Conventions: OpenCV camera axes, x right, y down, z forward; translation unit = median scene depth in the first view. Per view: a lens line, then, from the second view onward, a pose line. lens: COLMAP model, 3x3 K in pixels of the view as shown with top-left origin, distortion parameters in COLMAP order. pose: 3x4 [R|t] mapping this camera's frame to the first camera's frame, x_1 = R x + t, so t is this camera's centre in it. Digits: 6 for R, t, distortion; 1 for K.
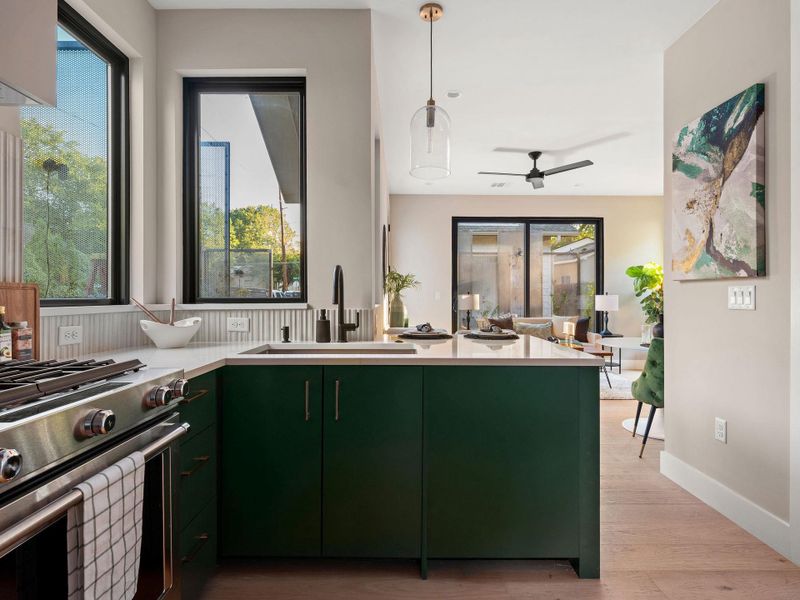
lens RADIAL K [[381.1, 0, 404.5], [0, 381.1, 296.3], [0, 0, 1]] dist [-0.001220, 0.000266]
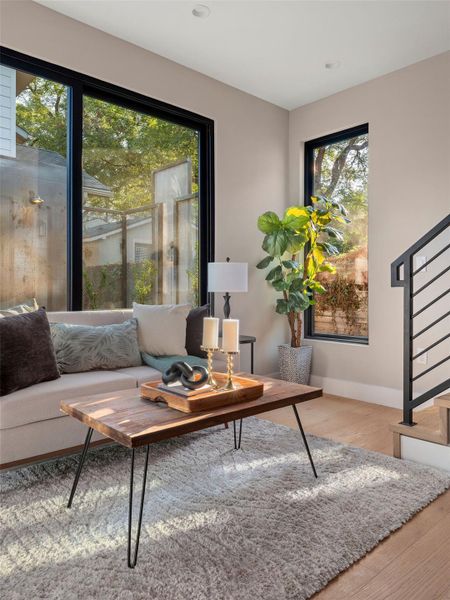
lens RADIAL K [[435.4, 0, 224.7], [0, 435.4, 287.6], [0, 0, 1]] dist [0.066204, -0.092271]
pose [[0.750364, 0.002405, 0.661020, 0.125301], [0.000667, 0.999990, -0.004396, 0.032837], [-0.661024, 0.003739, 0.750355, 0.534580]]
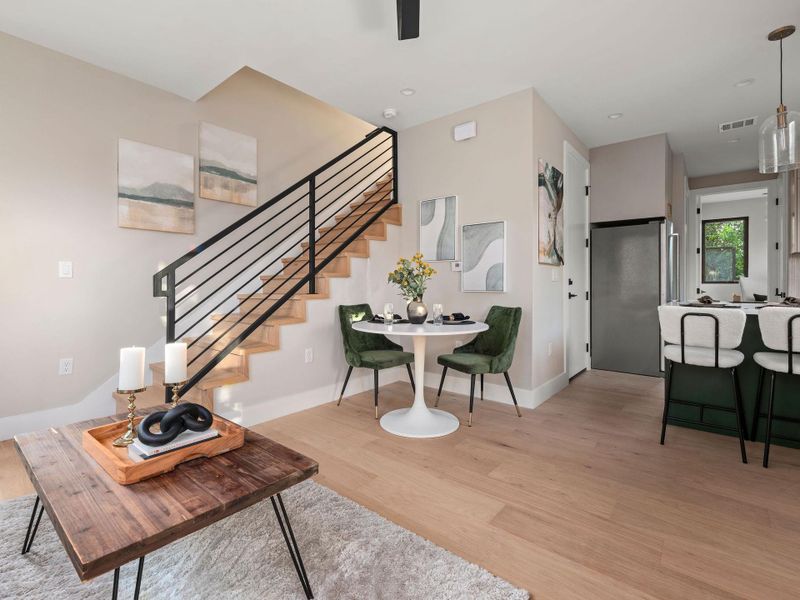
lens RADIAL K [[379.2, 0, 400.4], [0, 379.2, 282.5], [0, 0, 1]] dist [0.000677, 0.000187]
pose [[-0.759609, -0.000253, 0.650380, 0.076312], [-0.005218, 0.999970, -0.005707, 0.016012], [-0.650359, -0.007729, -0.759588, 0.885583]]
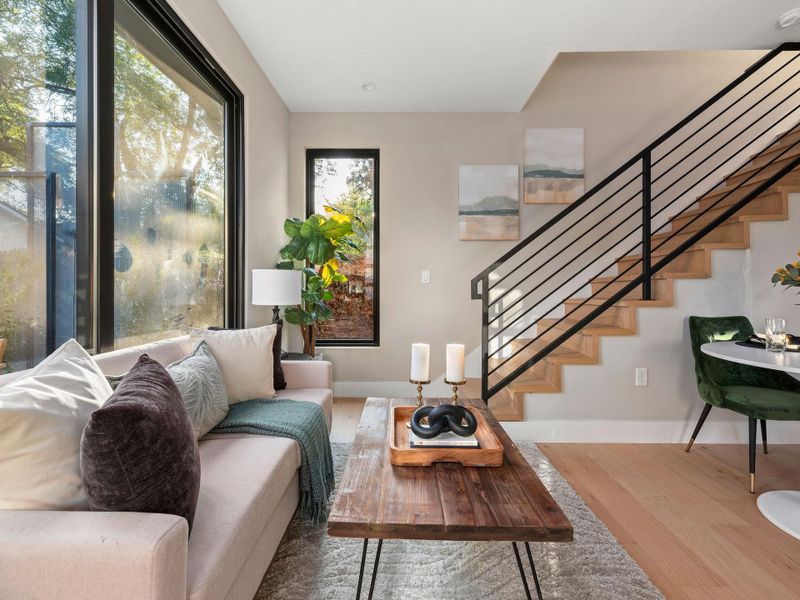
lens RADIAL K [[375.3, 0, 399.5], [0, 375.3, 287.7], [0, 0, 1]] dist [-0.000709, 0.000401]
pose [[0.033311, -0.001796, 0.999443, 0.090785], [-0.002617, 0.999995, 0.001884, 0.015821], [-0.999442, -0.002679, 0.033306, 0.820119]]
